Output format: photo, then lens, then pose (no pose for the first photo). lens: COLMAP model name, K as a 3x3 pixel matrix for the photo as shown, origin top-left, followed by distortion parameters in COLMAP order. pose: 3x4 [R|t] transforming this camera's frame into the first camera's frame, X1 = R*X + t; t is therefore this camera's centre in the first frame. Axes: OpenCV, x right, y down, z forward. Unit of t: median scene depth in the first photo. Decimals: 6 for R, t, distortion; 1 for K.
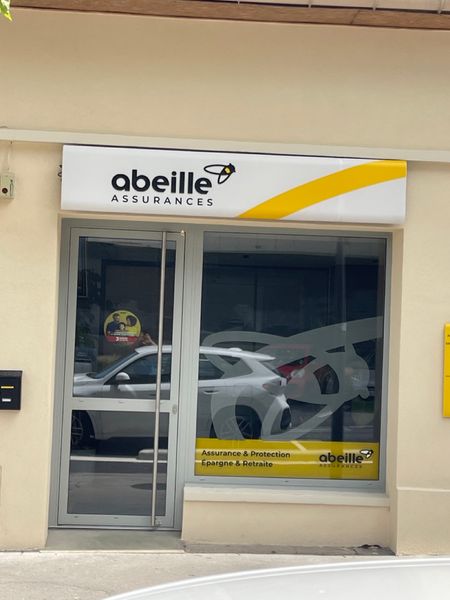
lens RADIAL K [[1037.5, 0, 225.0], [0, 1037.5, 300.0], [0, 0, 1]] dist [0.041302, 0.026793]
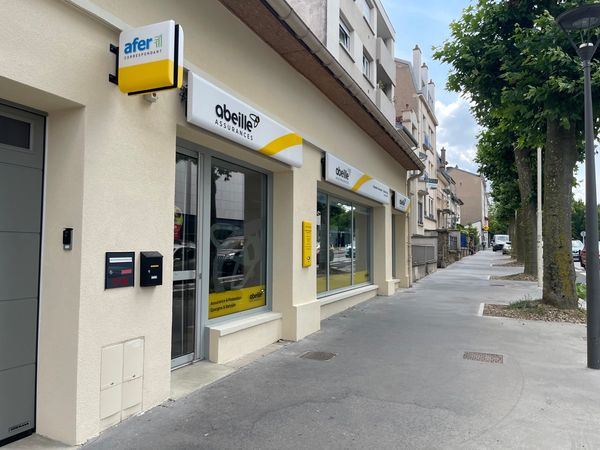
lens RADIAL K [[438.2, 0, 300.0], [0, 438.2, 225.0], [0, 0, 1]] dist [0.087192, -0.122434]
pose [[0.474848, 0.012431, 0.879980, -0.548555], [-0.012073, 0.999898, -0.007610, 0.039490], [-0.879985, -0.007011, 0.474950, 0.613587]]
